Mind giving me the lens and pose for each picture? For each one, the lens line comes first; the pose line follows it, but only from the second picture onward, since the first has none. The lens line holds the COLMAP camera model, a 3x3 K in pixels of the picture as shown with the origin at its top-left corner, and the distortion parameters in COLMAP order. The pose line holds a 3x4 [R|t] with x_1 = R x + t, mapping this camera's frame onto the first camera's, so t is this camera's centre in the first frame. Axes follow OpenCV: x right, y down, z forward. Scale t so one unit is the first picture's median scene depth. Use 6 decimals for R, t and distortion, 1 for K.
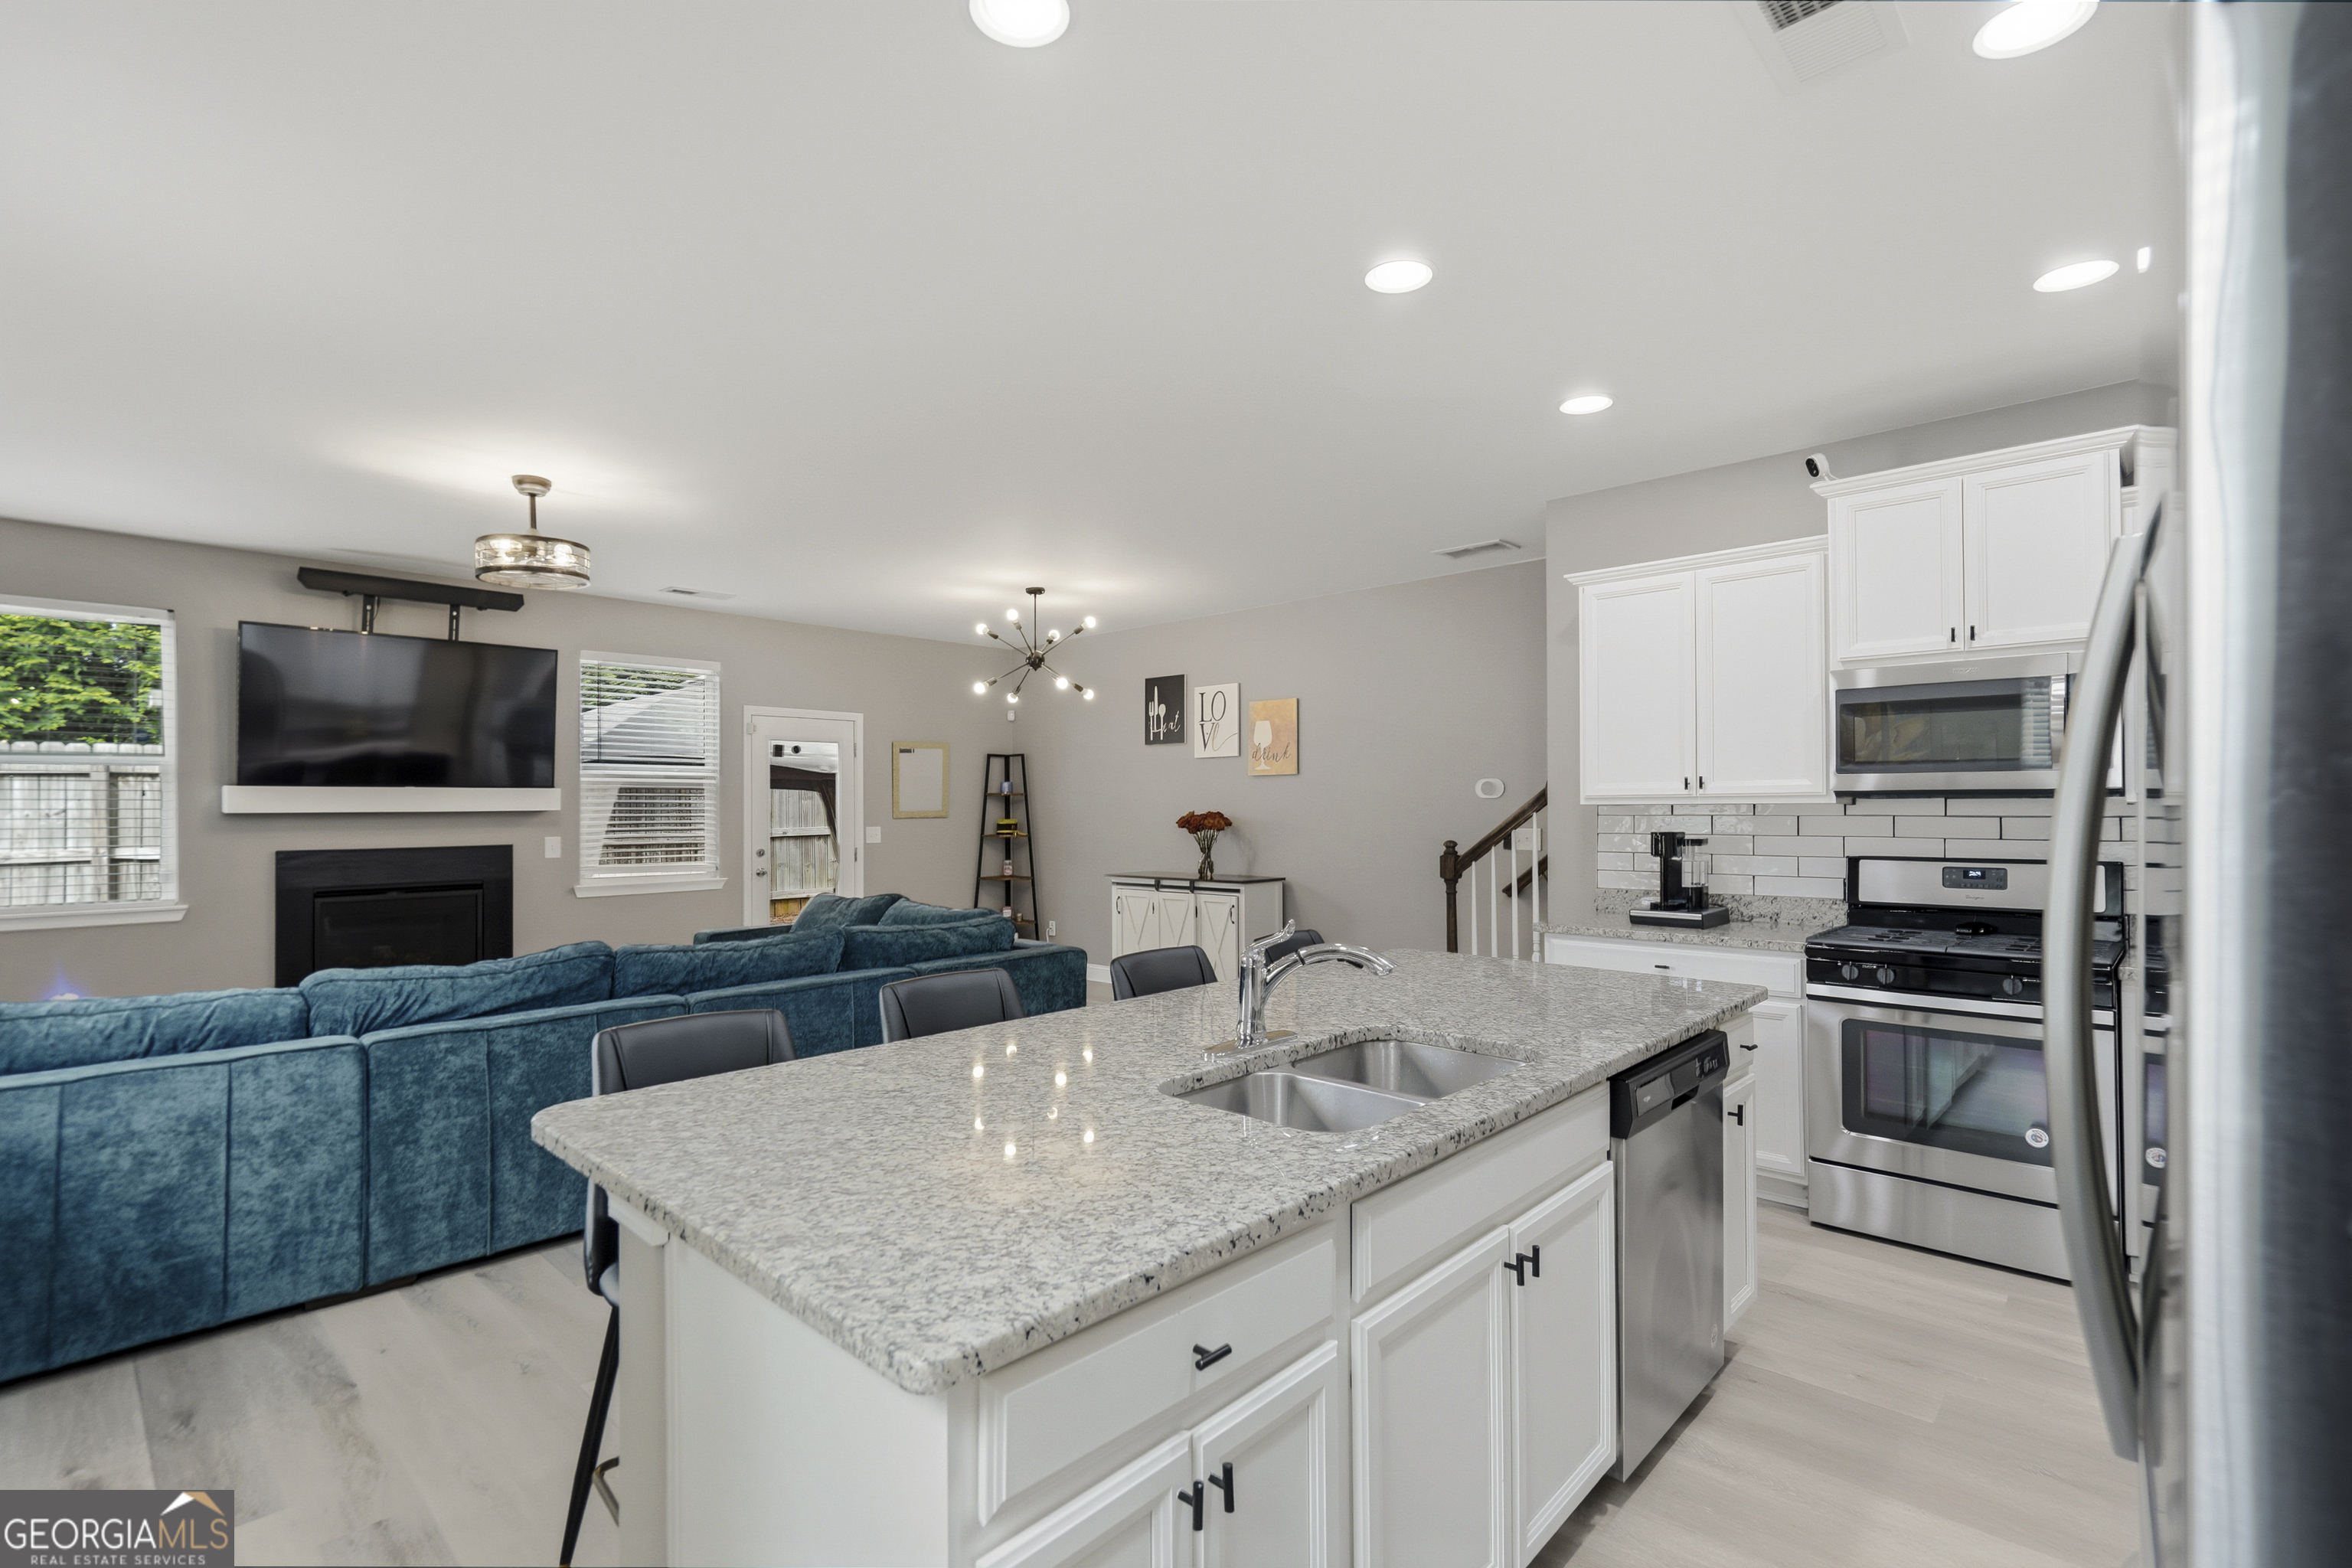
lens RADIAL K [[1066.5, 0, 1178.0], [0, 1066.5, 797.6], [0, 0, 1]] dist [-0.000219, 0.001076]
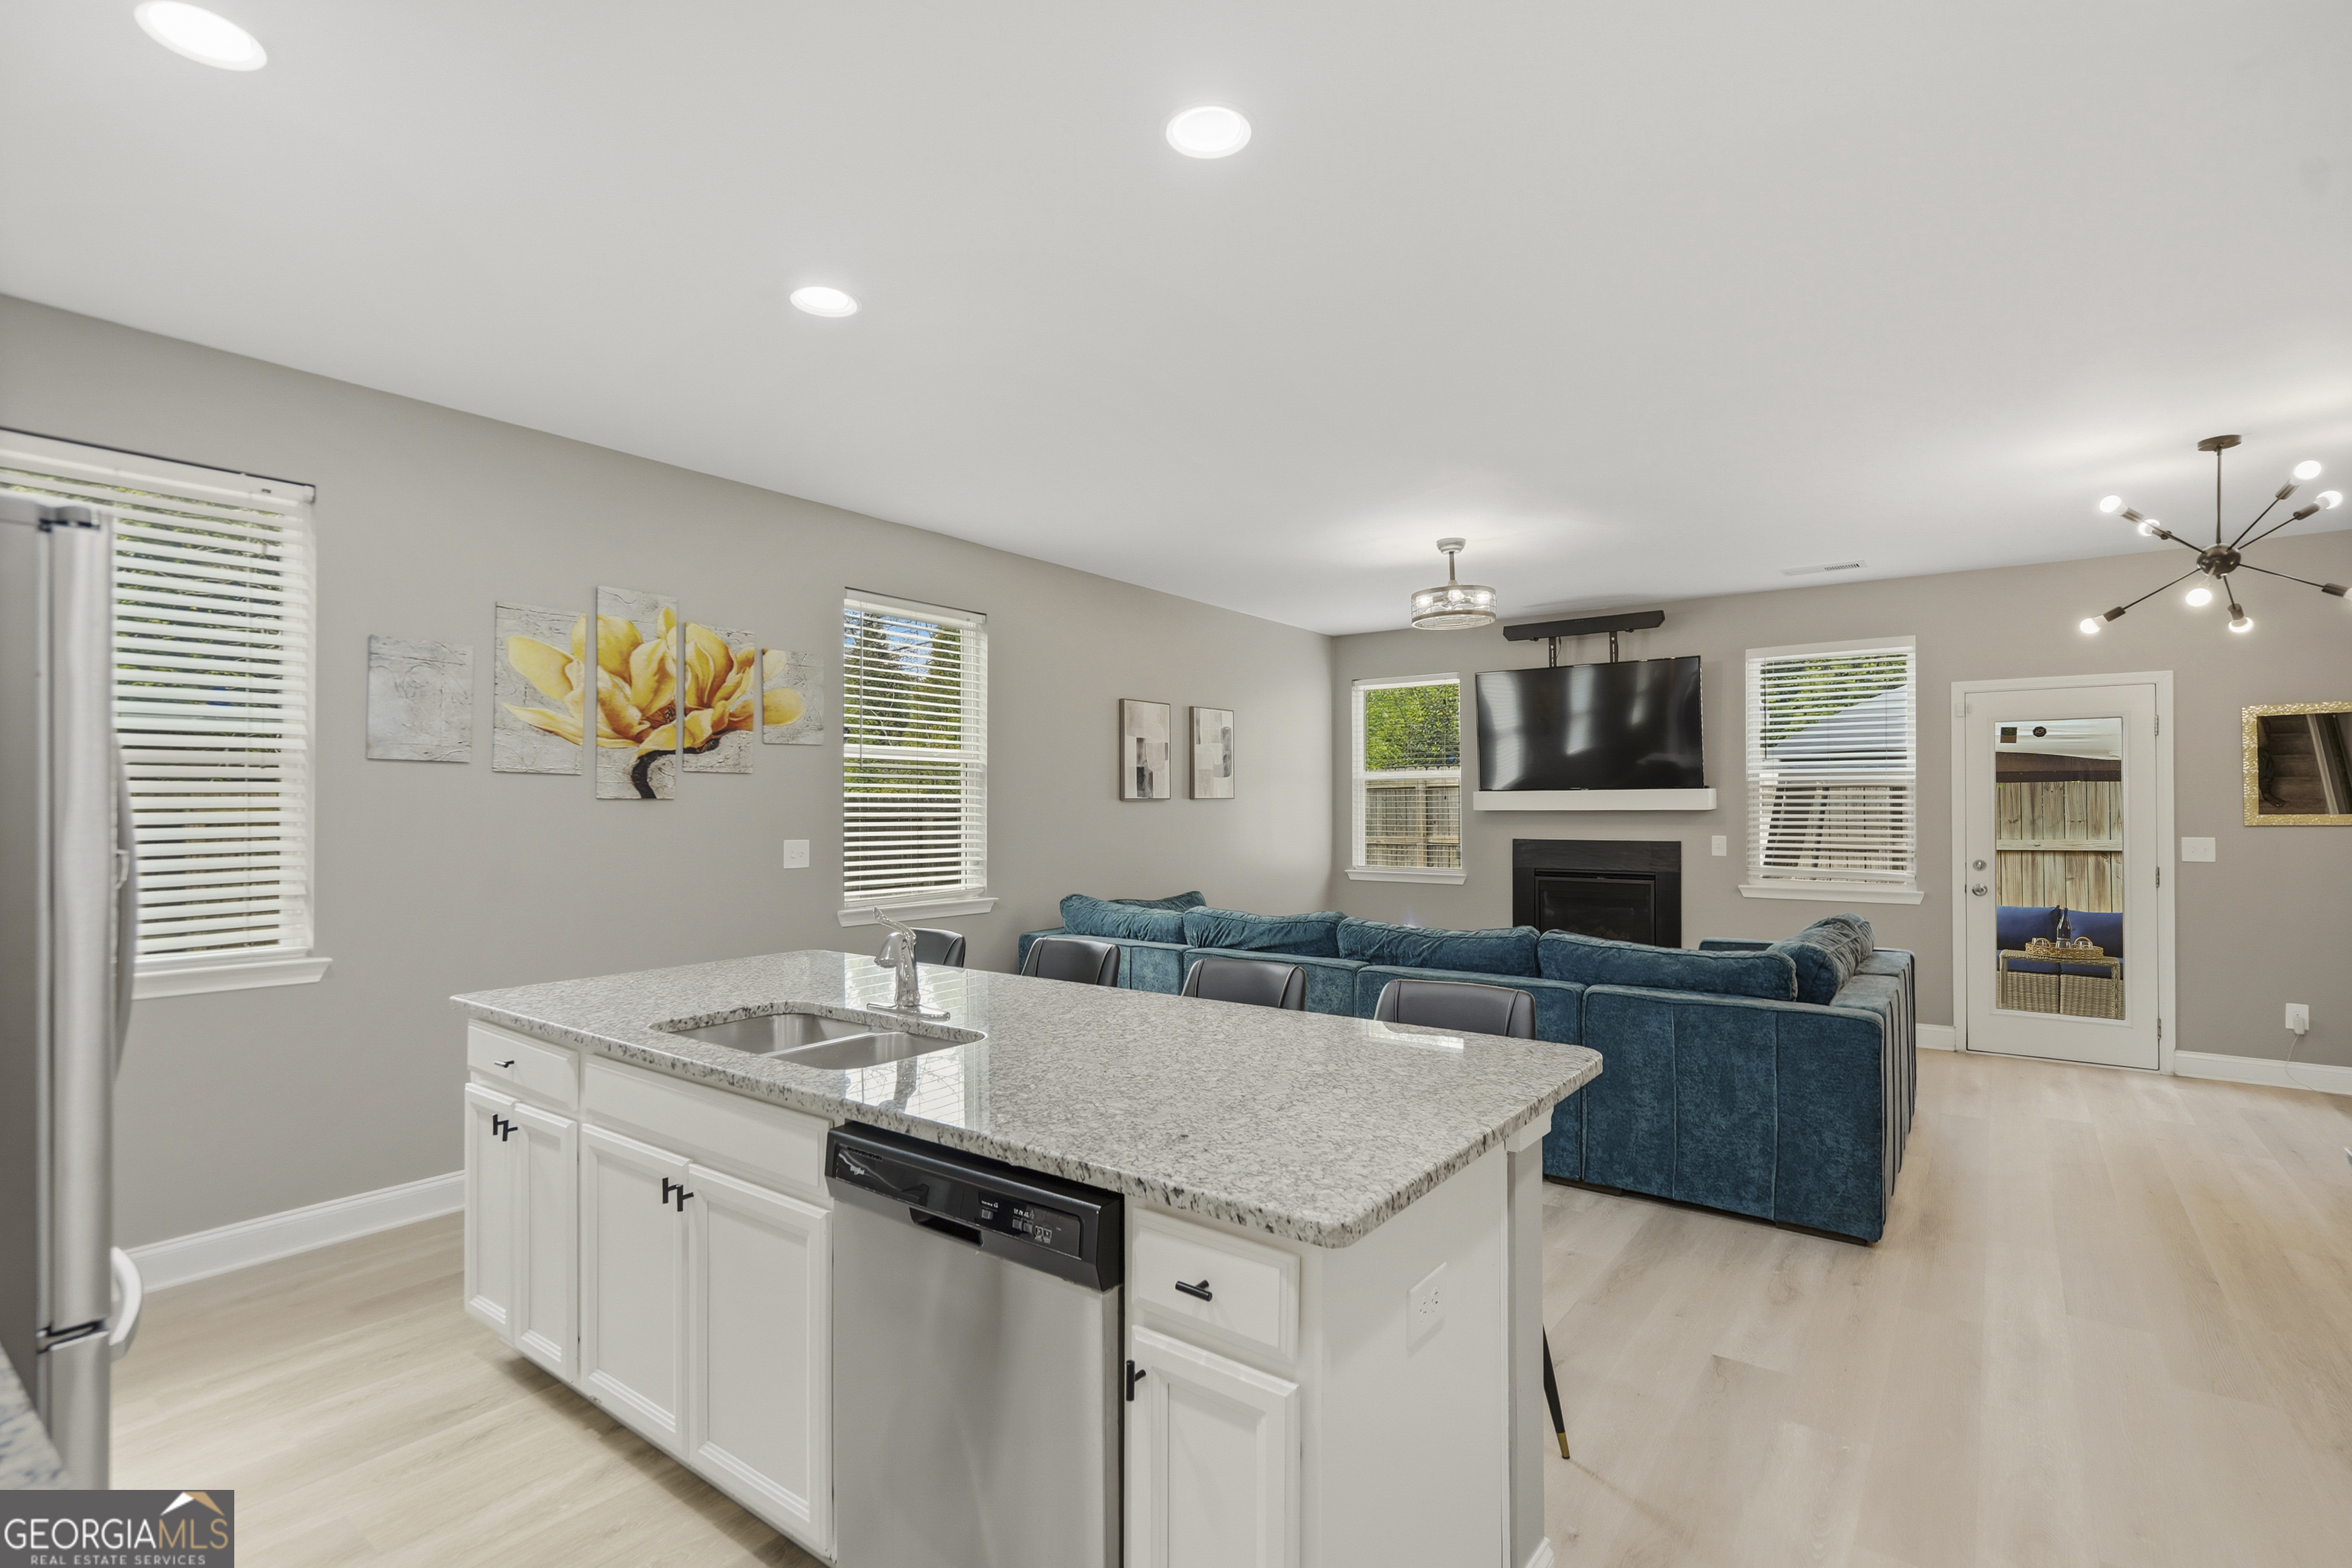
lens RADIAL K [[1087.6, 0, 1168.7], [0, 1087.6, 802.7], [0, 0, 1]] dist [-0.002670, 0.000561]
pose [[0.118977, -0.001005, -0.992896, 0.425609], [0.008137, 0.999967, -0.000037, 0.000709], [0.992864, -0.008075, 0.118982, 0.373438]]
